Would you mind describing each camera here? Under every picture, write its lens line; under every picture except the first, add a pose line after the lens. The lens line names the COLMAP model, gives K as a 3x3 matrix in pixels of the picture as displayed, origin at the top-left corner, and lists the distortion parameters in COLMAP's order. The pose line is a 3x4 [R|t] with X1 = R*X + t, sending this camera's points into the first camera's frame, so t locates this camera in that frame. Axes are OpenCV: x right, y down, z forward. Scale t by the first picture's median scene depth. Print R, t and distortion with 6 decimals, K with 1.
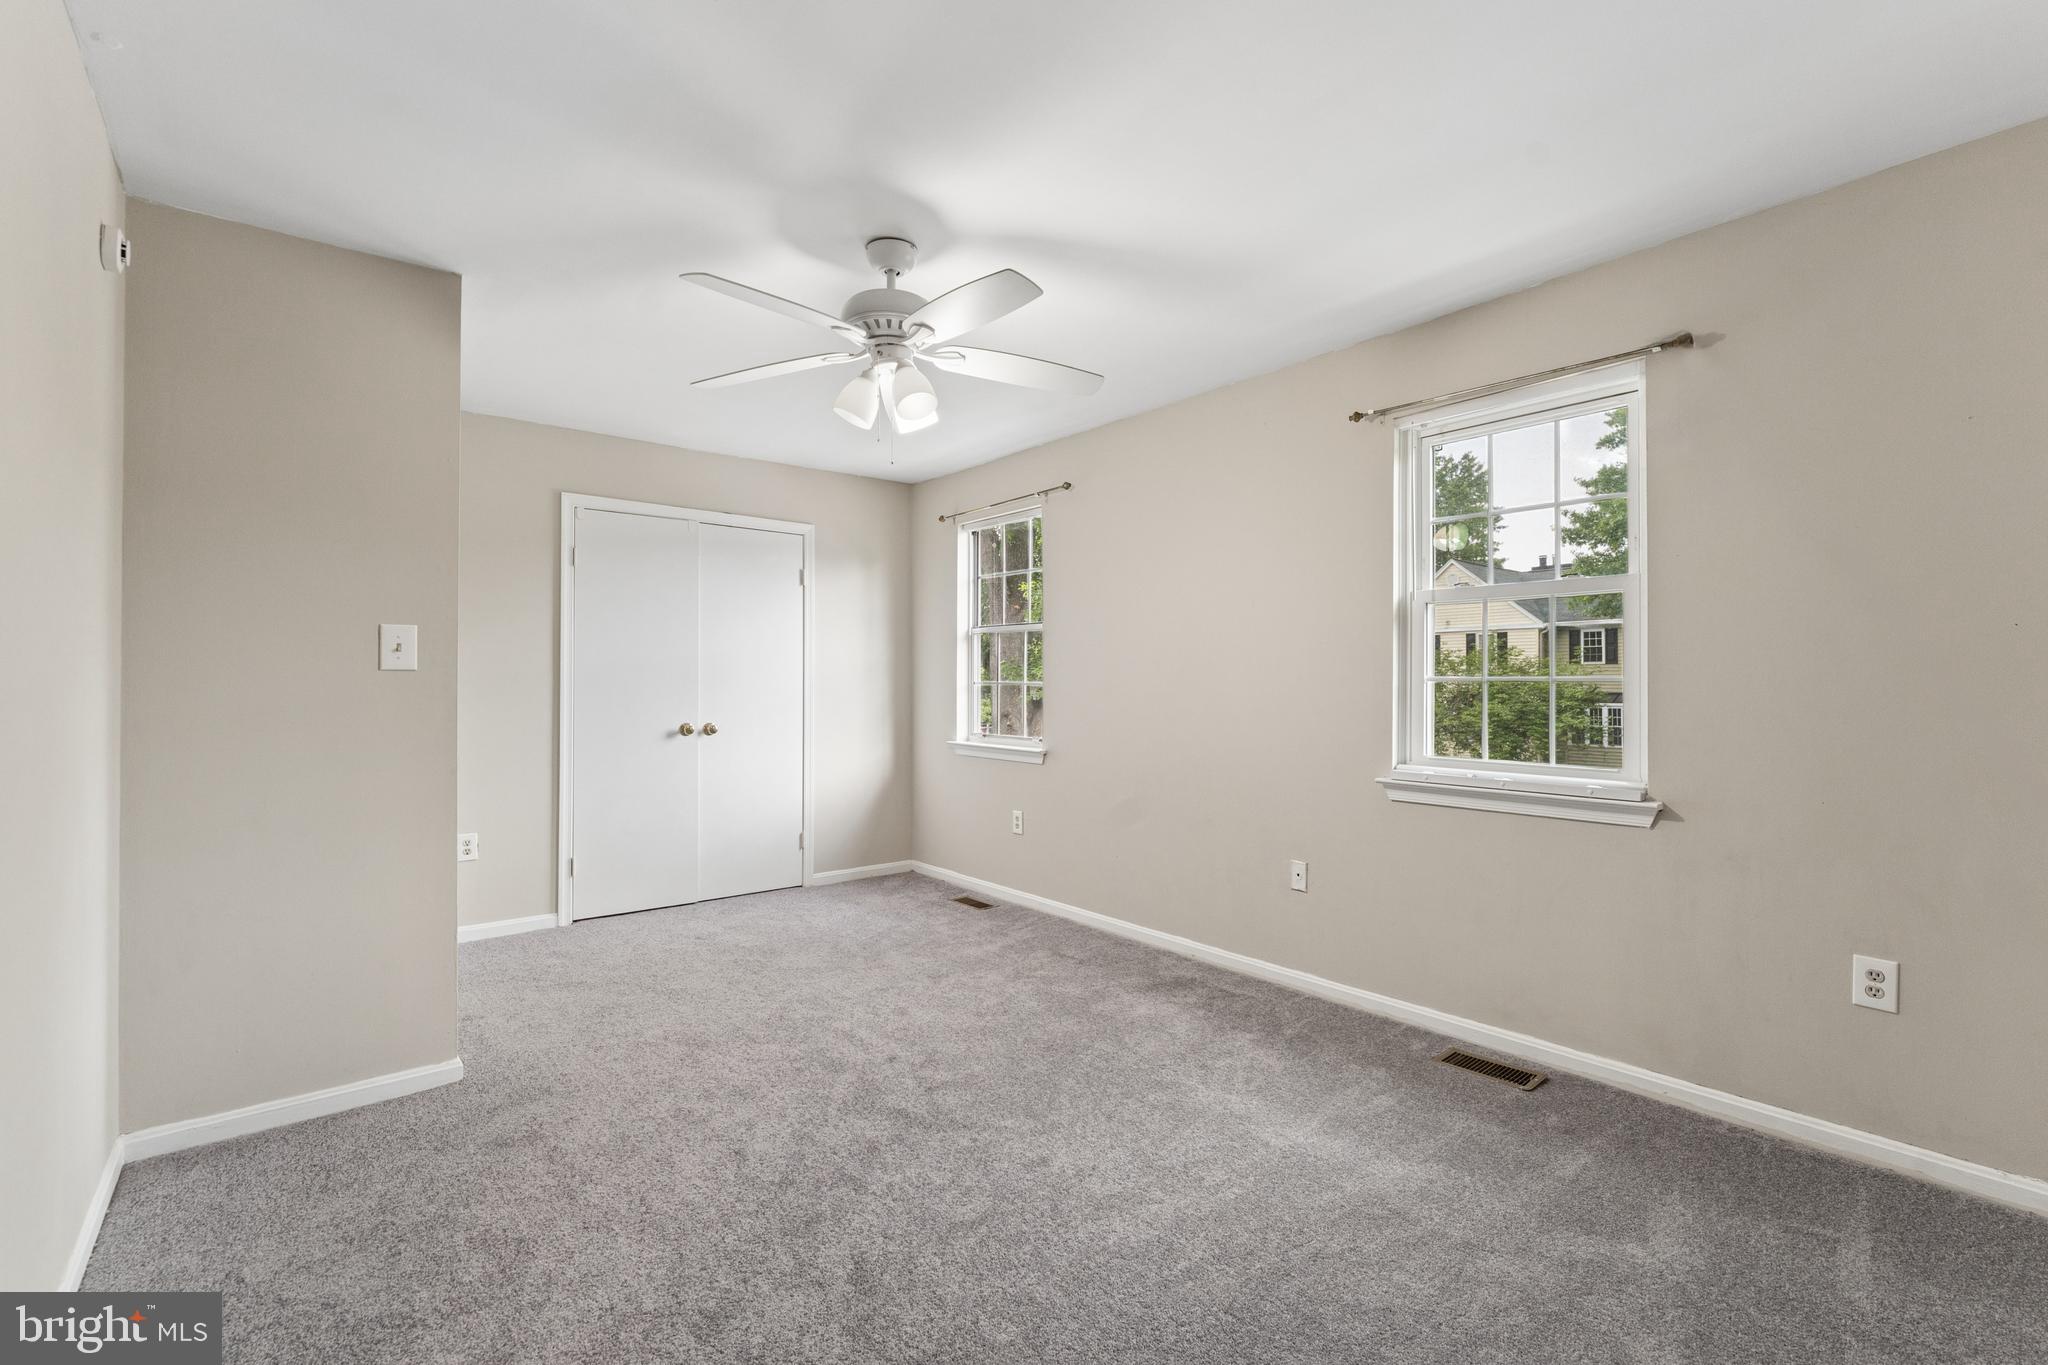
lens RADIAL K [[874.0, 0, 1024.0], [0, 874.0, 682.5], [0, 0, 1]] dist [-0.000343, -0.000109]
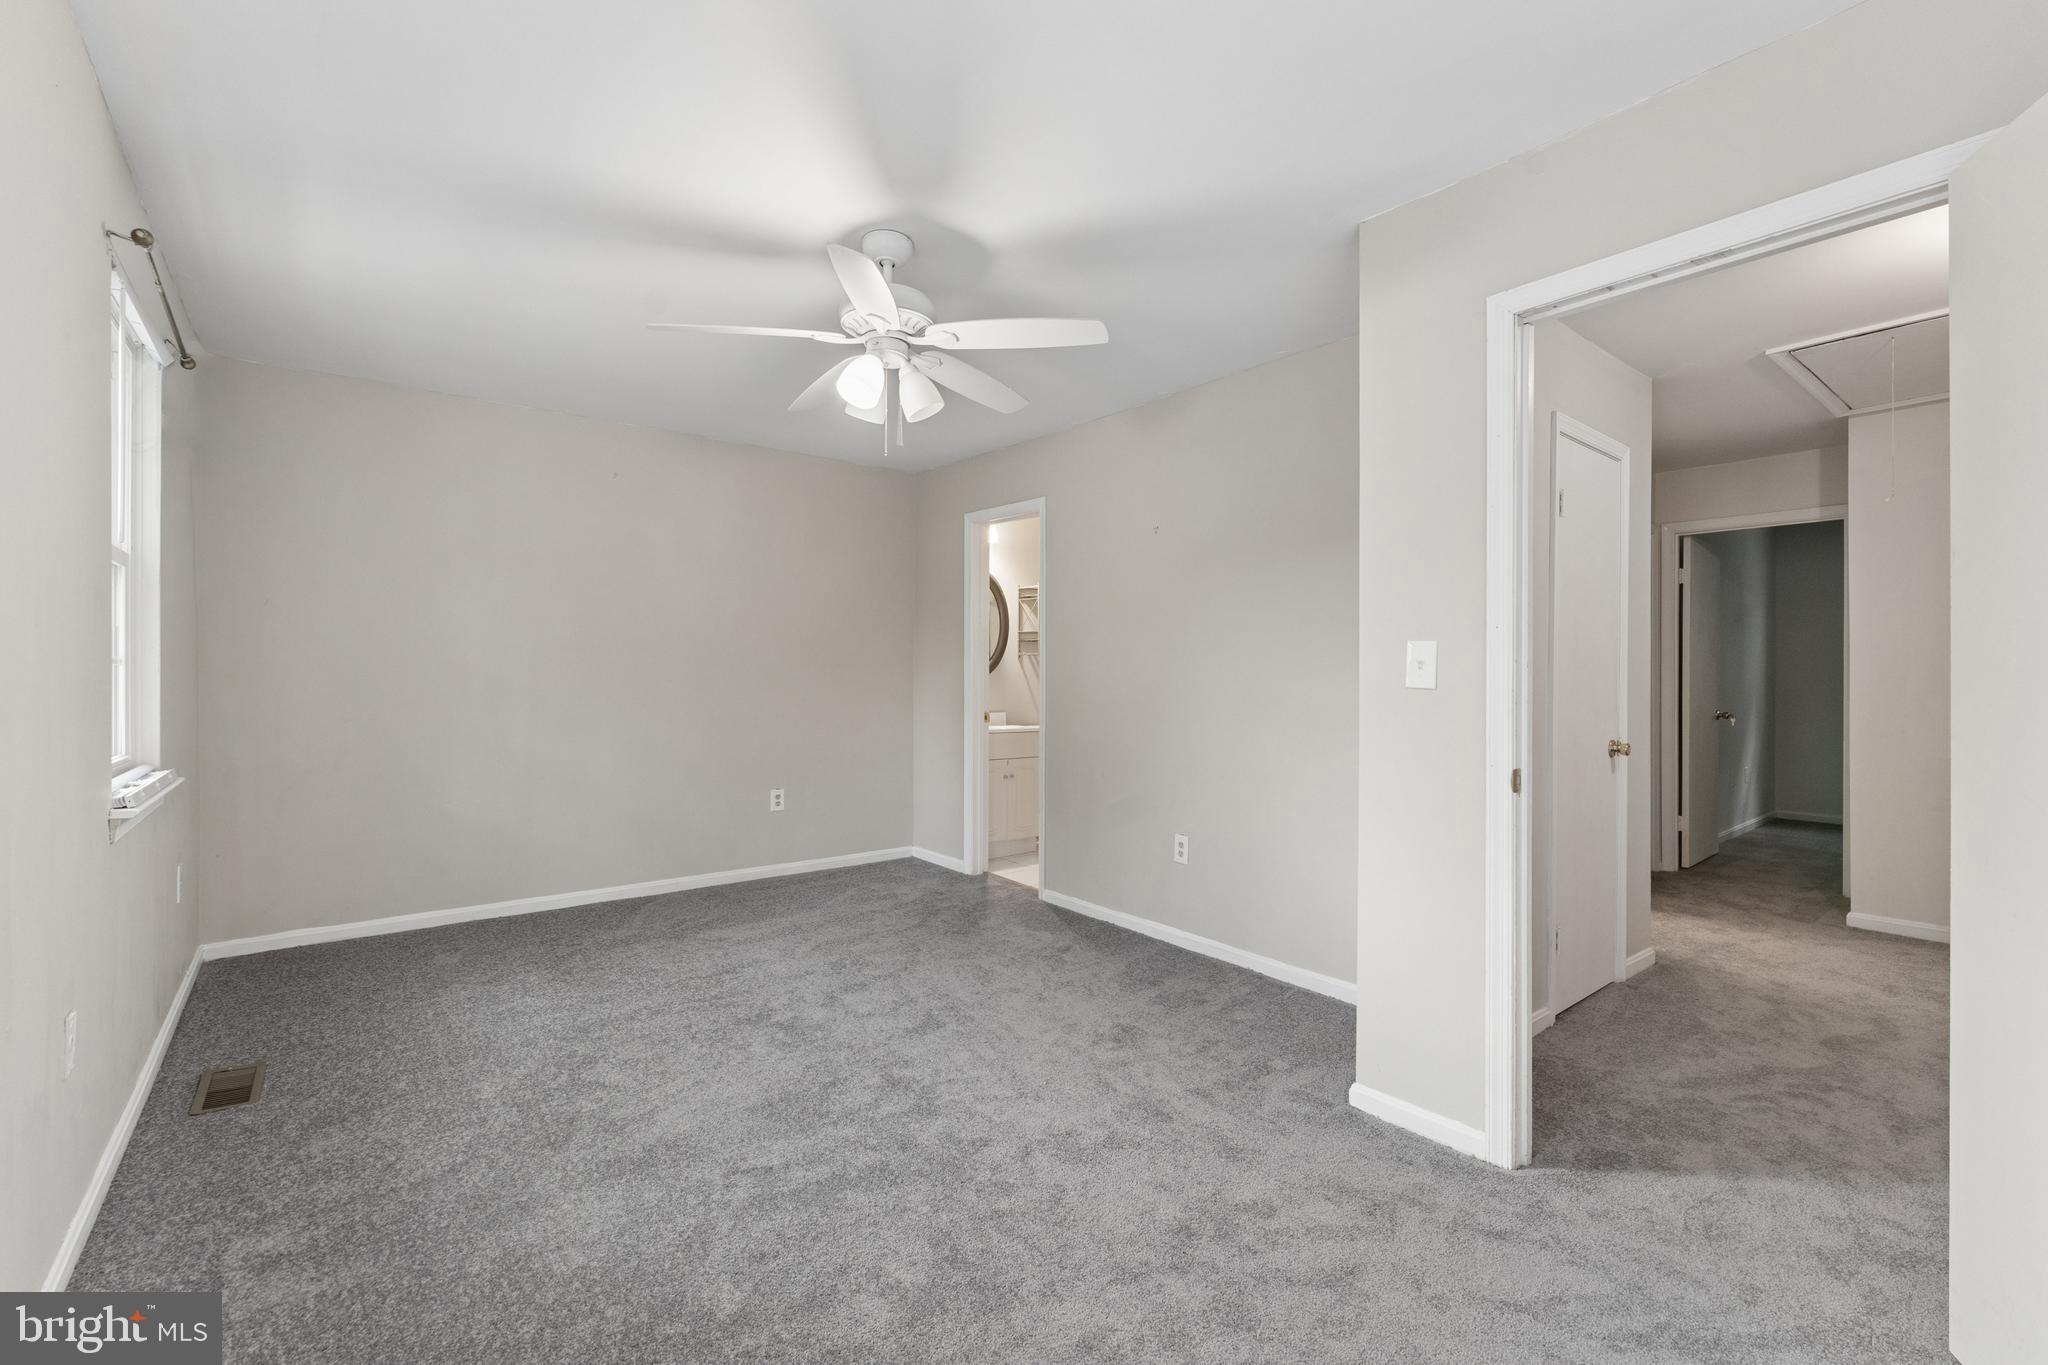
lens RADIAL K [[874.0, 0, 1024.0], [0, 874.0, 682.5], [0, 0, 1]] dist [-0.000343, -0.000109]
pose [[-0.999852, -0.003079, 0.016909, -0.185731], [-0.003092, 0.999995, -0.000697, 0.007006], [-0.016907, -0.000749, -0.999857, 1.126680]]
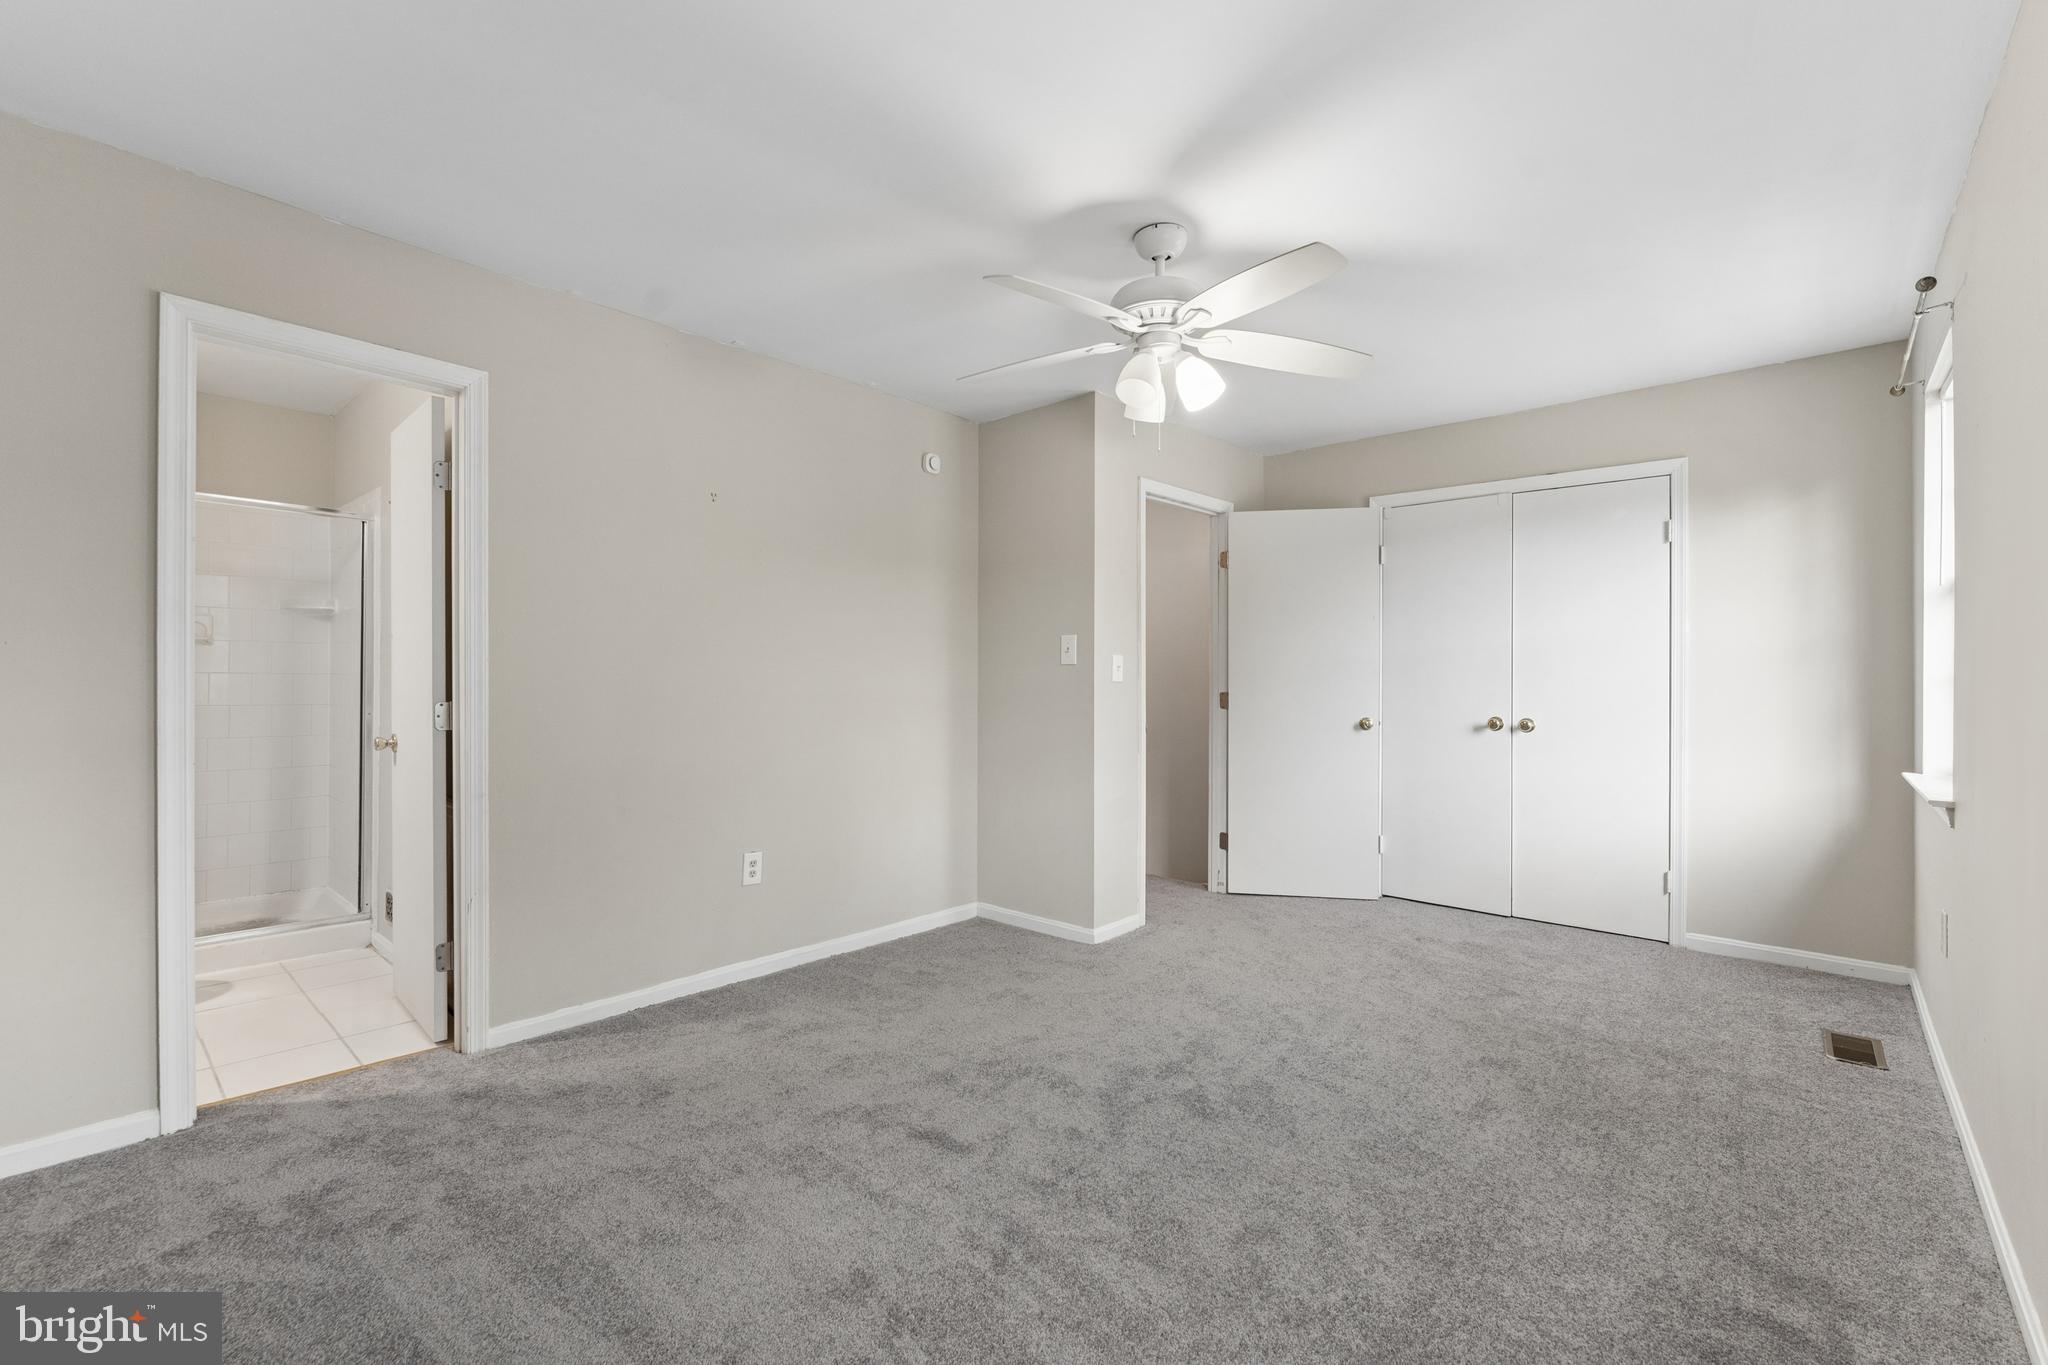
lens RADIAL K [[874.0, 0, 1024.0], [0, 874.0, 682.5], [0, 0, 1]] dist [-0.000343, -0.000109]
pose [[0.160522, 0.006375, -0.987012, 0.453389], [0.001002, 0.999978, 0.006622, 0.003998], [0.987032, -0.002052, 0.160512, 0.381089]]
